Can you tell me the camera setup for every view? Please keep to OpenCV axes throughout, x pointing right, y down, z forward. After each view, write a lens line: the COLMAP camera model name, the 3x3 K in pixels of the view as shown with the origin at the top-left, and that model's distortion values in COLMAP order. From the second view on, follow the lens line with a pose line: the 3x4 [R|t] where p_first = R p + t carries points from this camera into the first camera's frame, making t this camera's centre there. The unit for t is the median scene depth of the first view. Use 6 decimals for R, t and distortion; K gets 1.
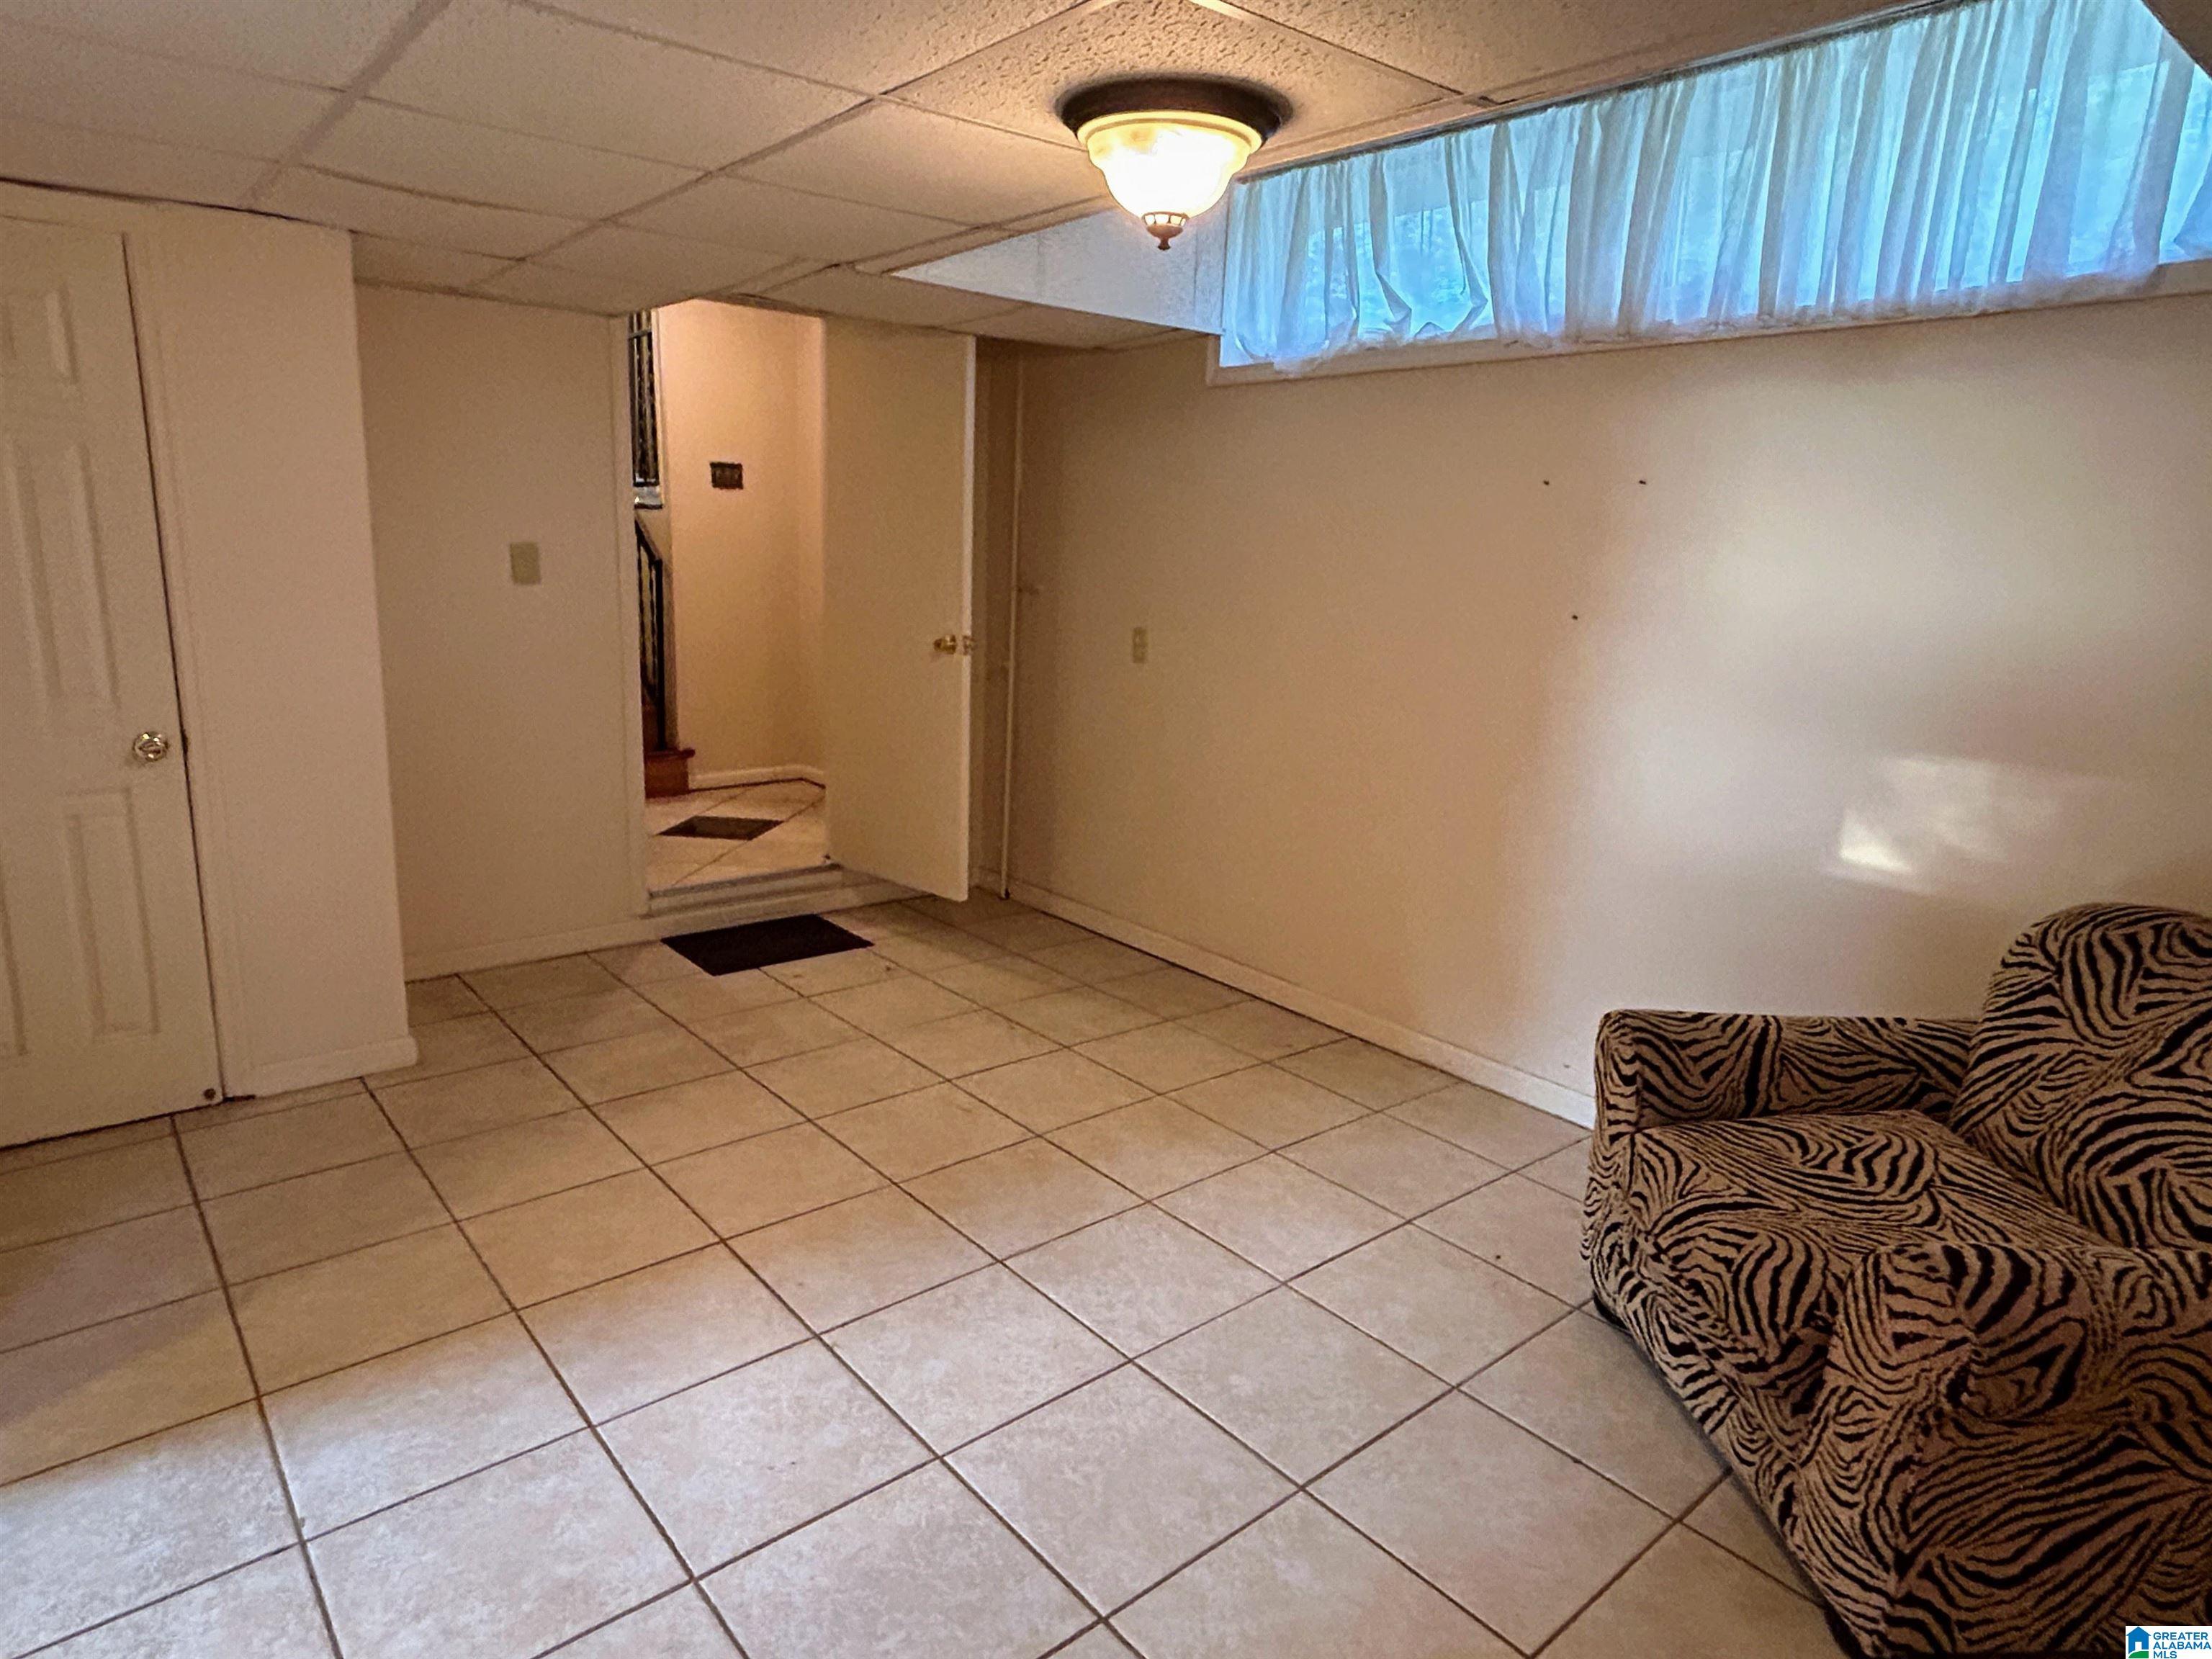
lens RADIAL K [[1289.8, 0, 1105.3], [0, 1289.8, 838.0], [0, 0, 1]] dist [-0.000537, -0.001927]
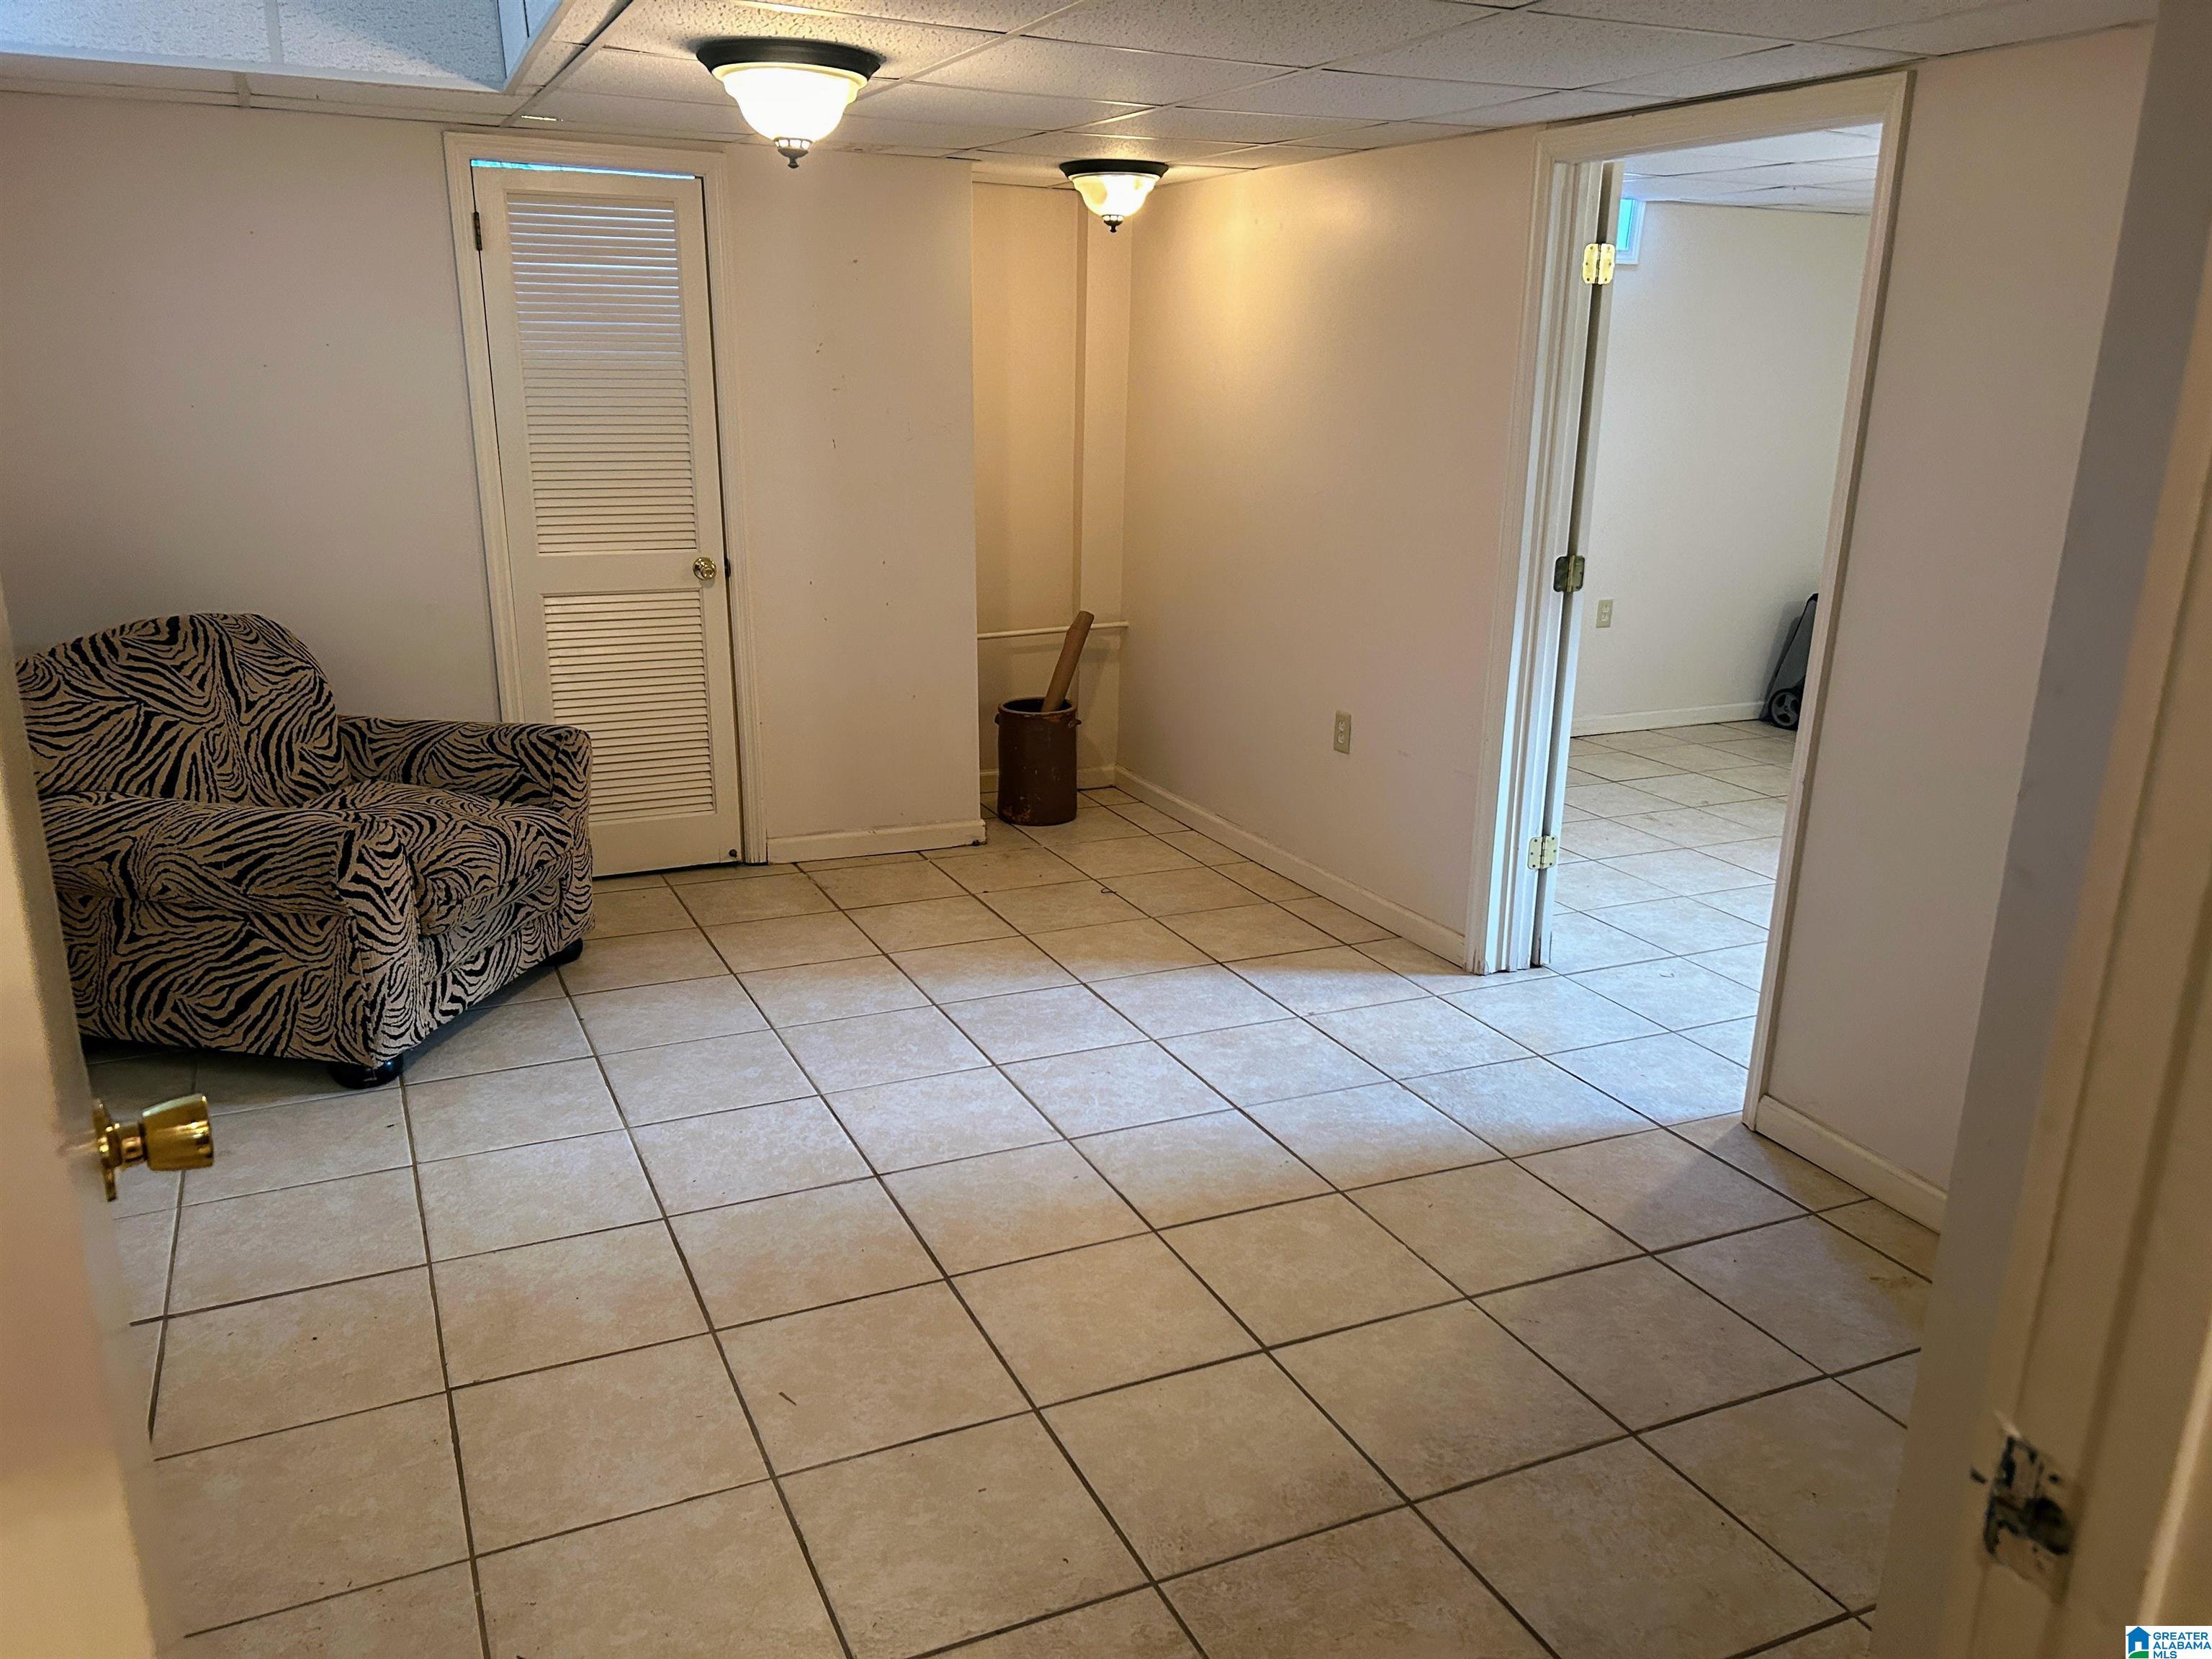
lens RADIAL K [[1660.4, 0, 1110.7], [0, 1660.4, 869.9], [0, 0, 1]] dist [0.004471, -0.003258]
pose [[-0.964782, -0.128881, 0.229315, -0.592135], [0.004359, 0.863801, 0.503814, -0.578713], [-0.263014, 0.487071, -0.832818, 2.195000]]
